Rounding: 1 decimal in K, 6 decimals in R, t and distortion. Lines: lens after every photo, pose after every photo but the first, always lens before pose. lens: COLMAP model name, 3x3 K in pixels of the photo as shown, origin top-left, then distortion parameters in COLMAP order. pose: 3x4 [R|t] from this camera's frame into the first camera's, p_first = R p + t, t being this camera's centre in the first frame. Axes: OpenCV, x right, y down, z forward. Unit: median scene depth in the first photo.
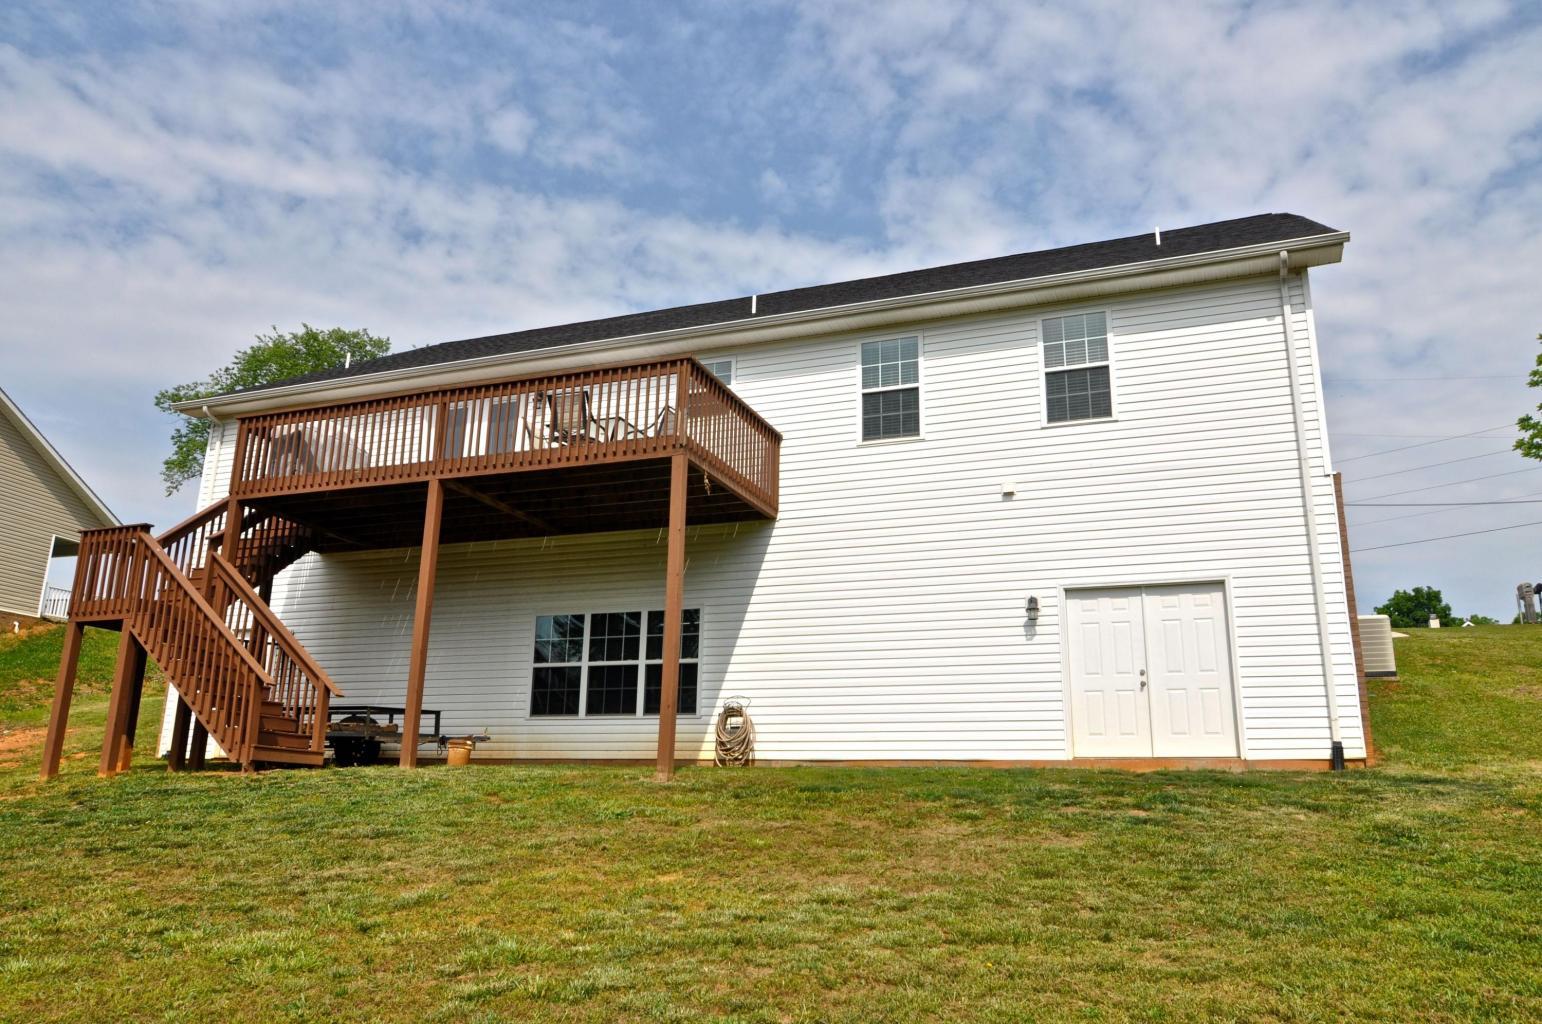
lens RADIAL K [[1135.0, 0, 786.5], [0, 1135.0, 496.8], [0, 0, 1]] dist [0.003603, -0.014119]
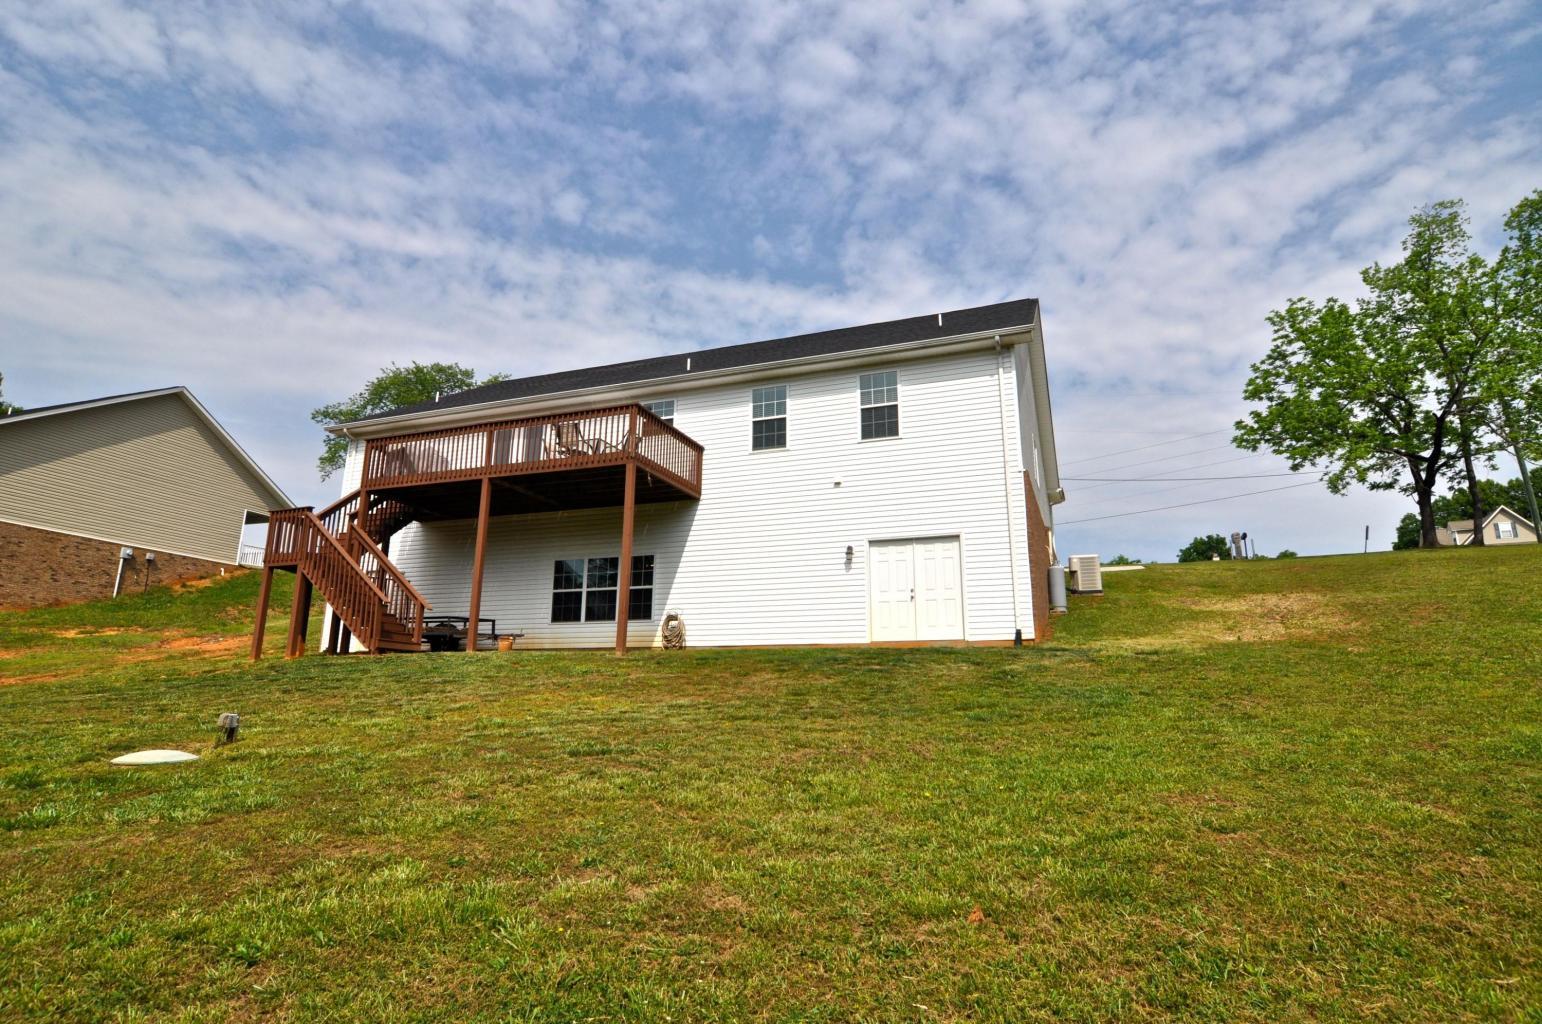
lens RADIAL K [[826.8, 0, 786.9], [0, 826.8, 488.6], [0, 0, 1]] dist [-0.009533, -0.007884]
pose [[0.999855, -0.009147, 0.014398, 0.095729], [0.008890, 0.999801, 0.017863, -0.015356], [-0.014558, -0.017733, 0.999737, -0.178283]]
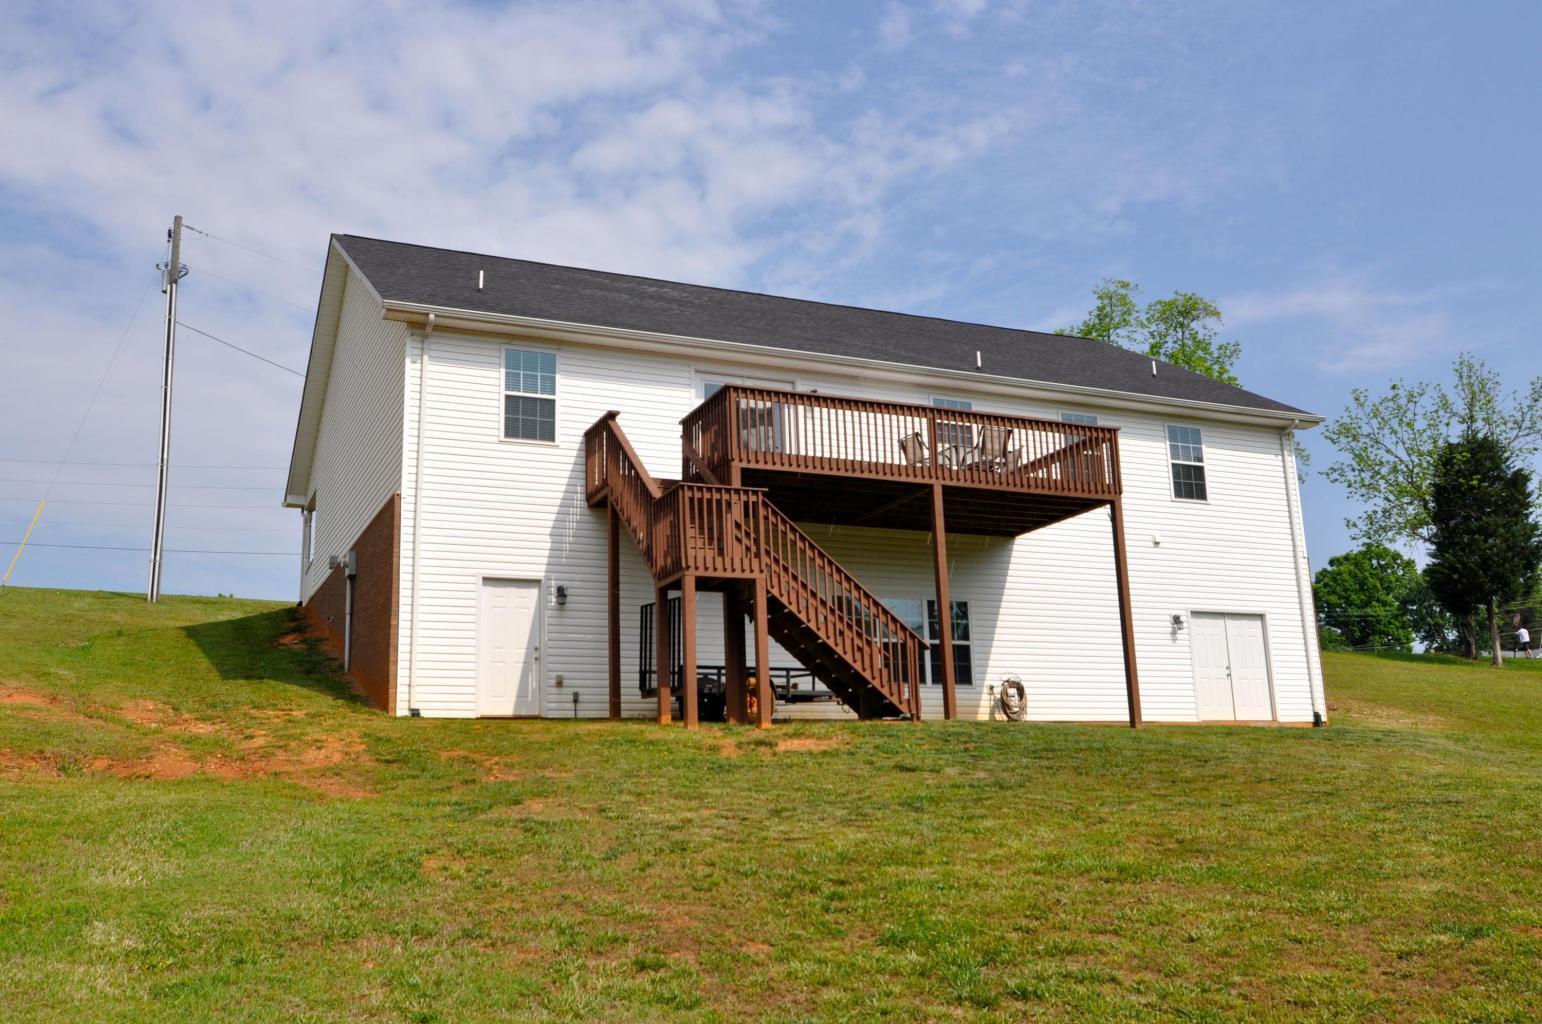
lens RADIAL K [[1406.7, 0, 792.4], [0, 1406.7, 511.1], [0, 0, 1]] dist [-0.001475, 0.000000]
pose [[0.694343, 0.119528, 0.709648, -1.300894], [-0.153437, 0.988024, -0.016288, 0.053823], [-0.703096, -0.097577, 0.704368, 0.051539]]
